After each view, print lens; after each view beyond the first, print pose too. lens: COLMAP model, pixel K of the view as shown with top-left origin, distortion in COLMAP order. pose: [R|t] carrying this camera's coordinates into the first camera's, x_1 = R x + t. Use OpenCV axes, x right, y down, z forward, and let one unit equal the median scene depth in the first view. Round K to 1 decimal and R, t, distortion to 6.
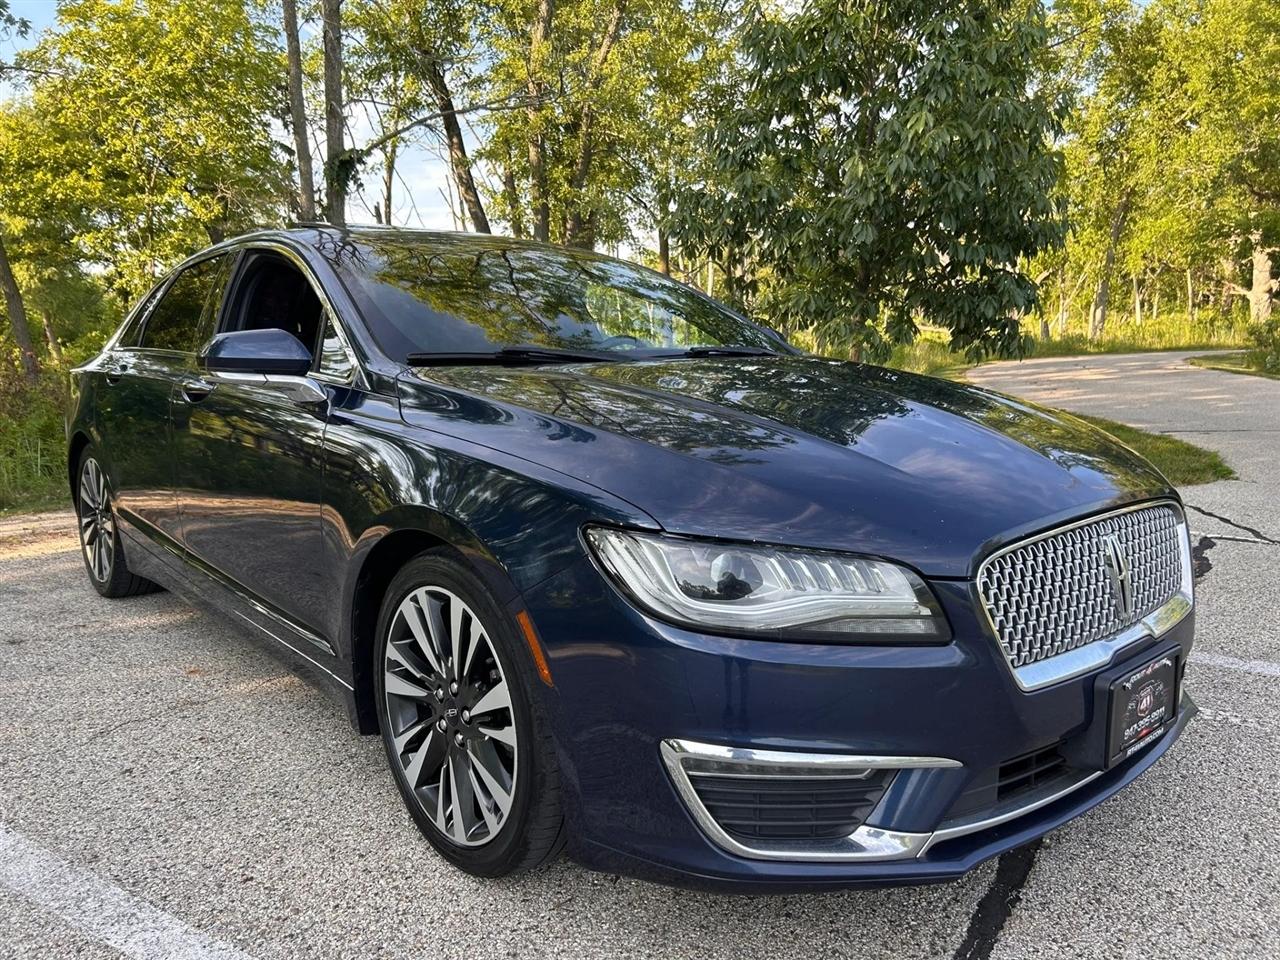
lens RADIAL K [[973.2, 0, 642.6], [0, 973.2, 482.5], [0, 0, 1]] dist [0.049688, -0.048840]
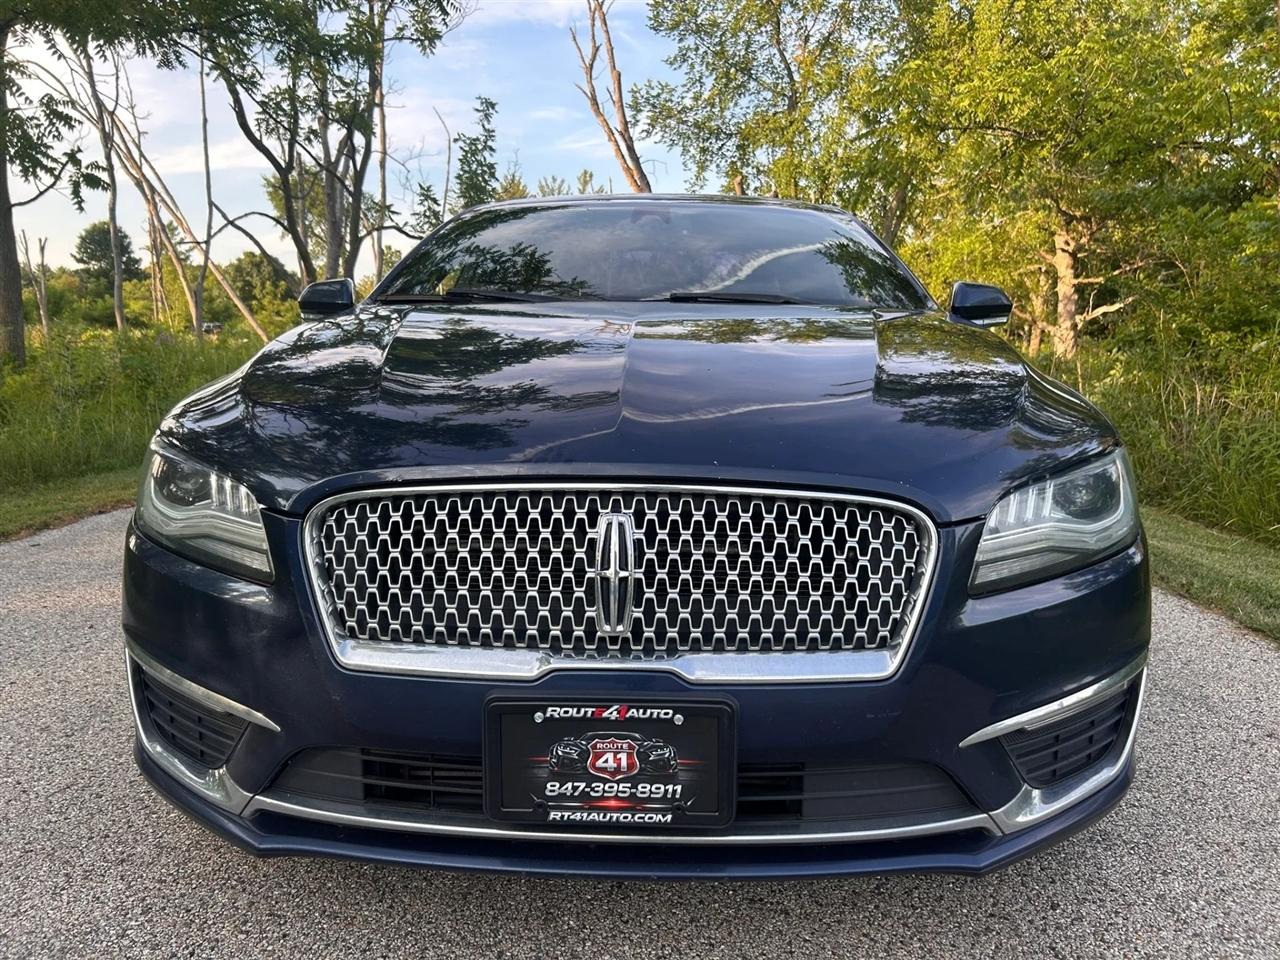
lens RADIAL K [[973.2, 0, 640.9], [0, 973.2, 480.2], [0, 0, 1]] dist [0.049688, -0.048840]
pose [[0.725416, 0.115000, -0.678636, 0.982205], [-0.120538, 0.991933, 0.039244, -0.000965], [0.677674, 0.053333, 0.733426, 0.506262]]
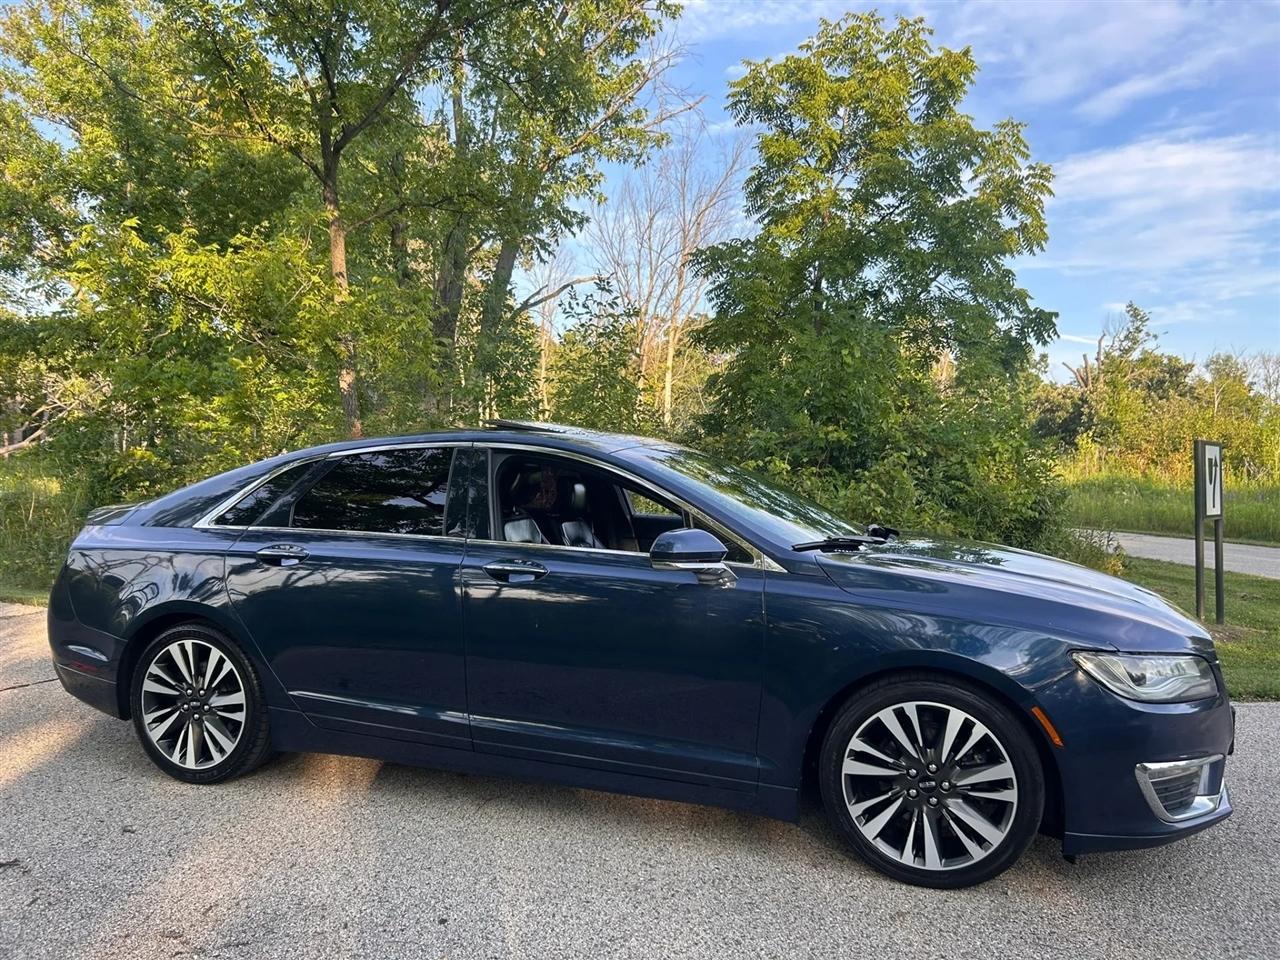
lens RADIAL K [[973.2, 0, 635.8], [0, 973.2, 482.2], [0, 0, 1]] dist [0.049688, -0.048840]
pose [[0.869228, -0.005900, 0.494377, -1.495658], [0.063559, 0.992965, -0.099900, -0.124107], [-0.490309, 0.118257, 0.863488, -0.181216]]
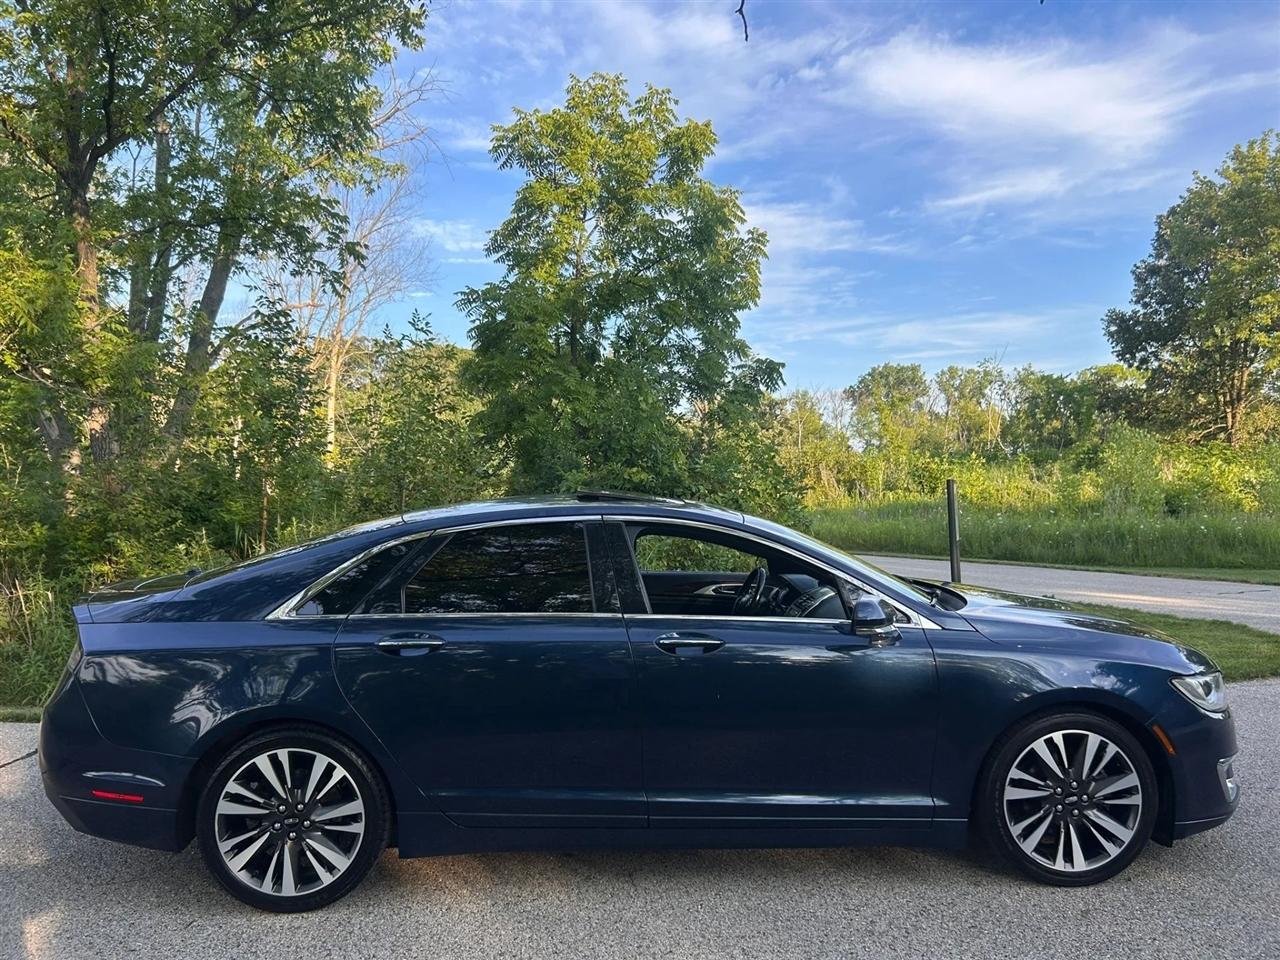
lens RADIAL K [[973.2, 0, 636.4], [0, 973.2, 489.6], [0, 0, 1]] dist [0.049688, -0.048840]
pose [[0.621118, -0.012132, 0.783623, -2.365819], [0.122617, 0.989071, -0.081876, -0.320235], [-0.774066, 0.146940, 0.615817, 0.452196]]
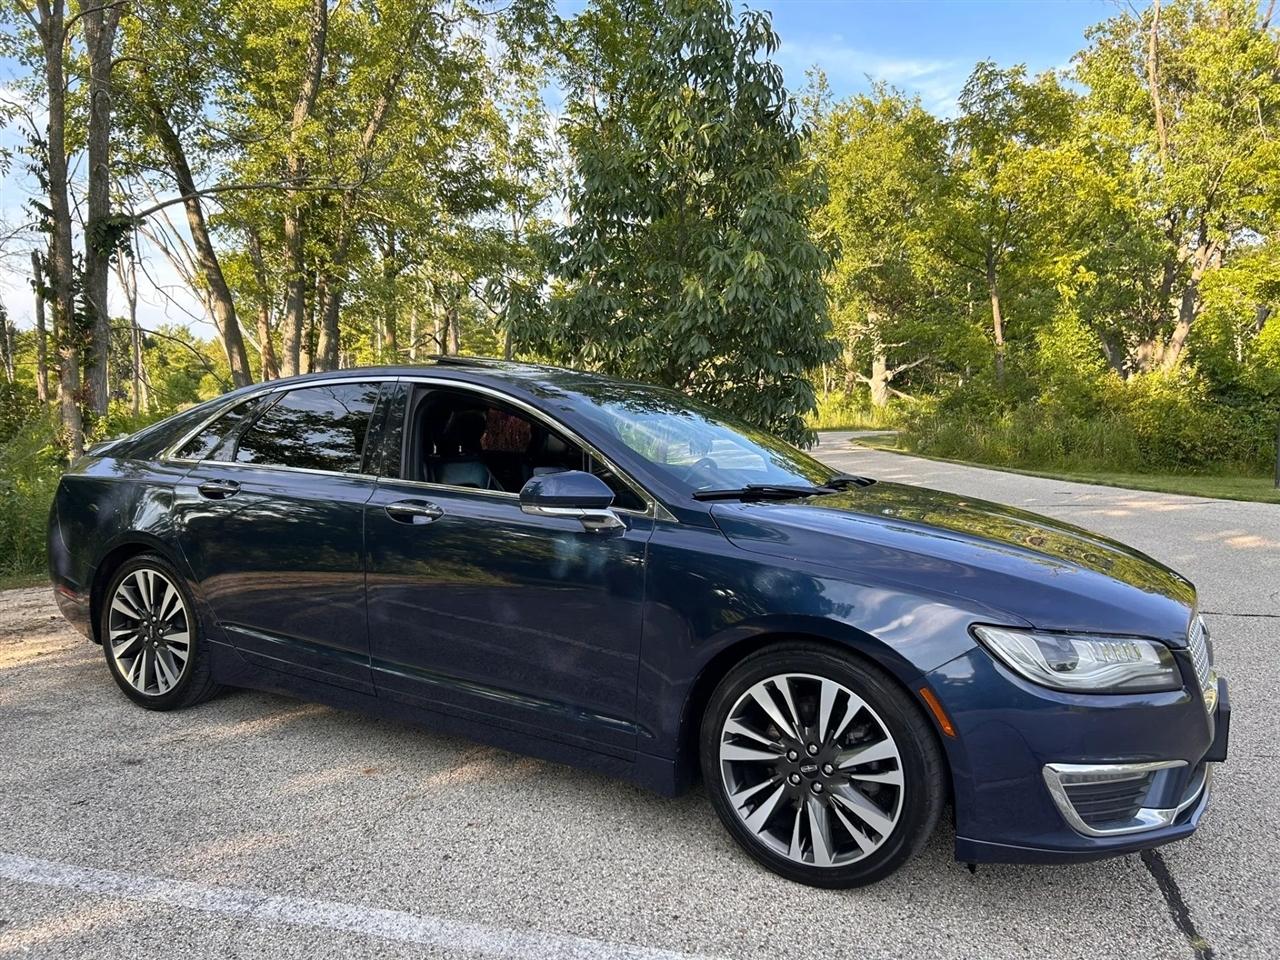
lens RADIAL K [[973.2, 0, 645.9], [0, 973.2, 484.5], [0, 0, 1]] dist [0.049688, -0.048840]
pose [[0.942855, -0.002242, 0.333197, -0.945300], [0.024038, 0.997829, -0.061309, -0.085412], [-0.332336, 0.065815, 0.940862, -0.241894]]
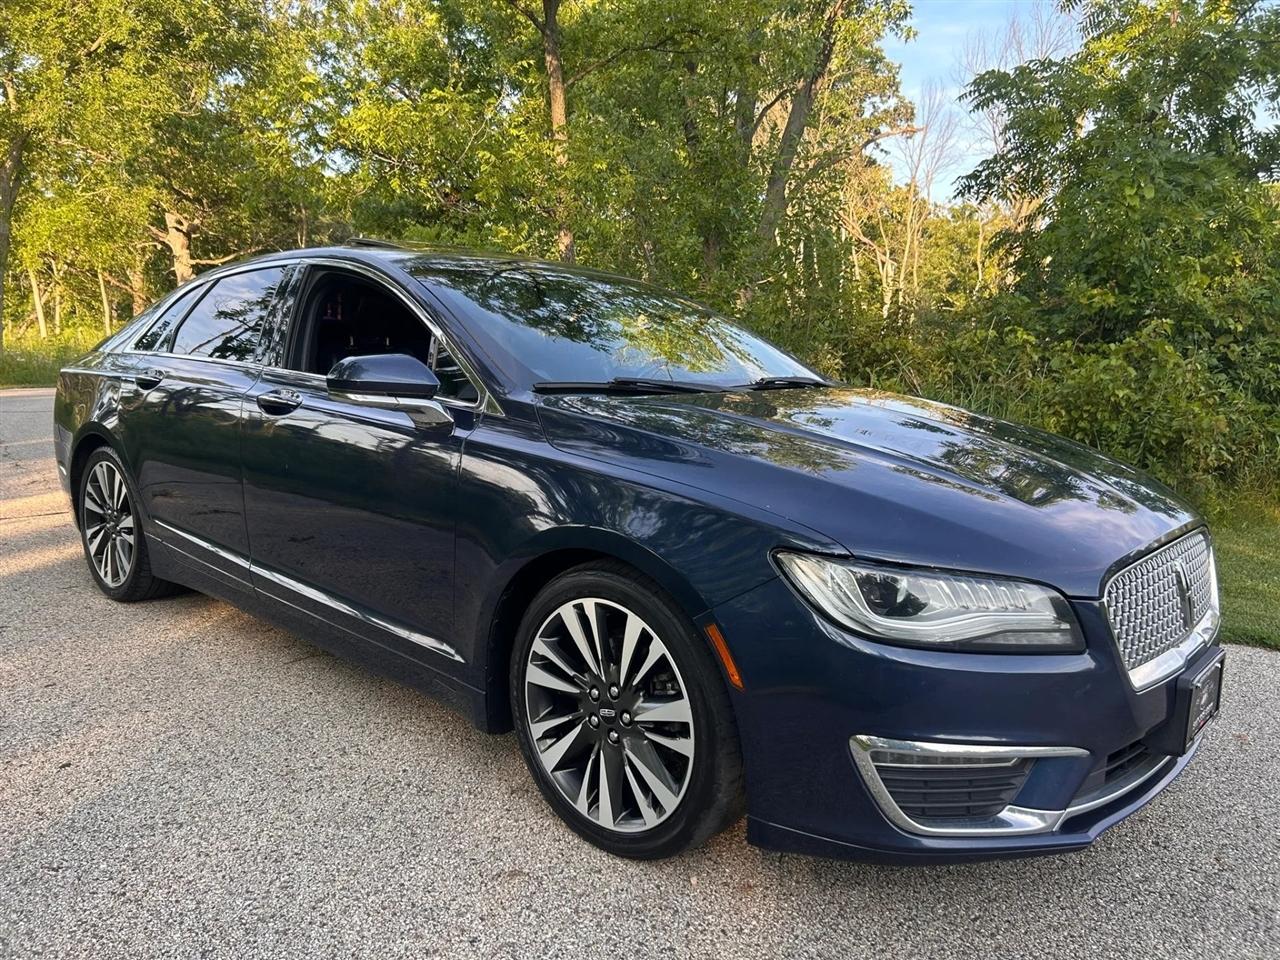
lens RADIAL K [[973.2, 0, 634.5], [0, 973.2, 480.1], [0, 0, 1]] dist [0.049688, -0.048840]
pose [[0.993063, 0.015659, 0.116536, -0.328628], [-0.015874, 0.999874, 0.000921, -0.033788], [-0.116507, -0.002764, 0.993186, -0.113604]]
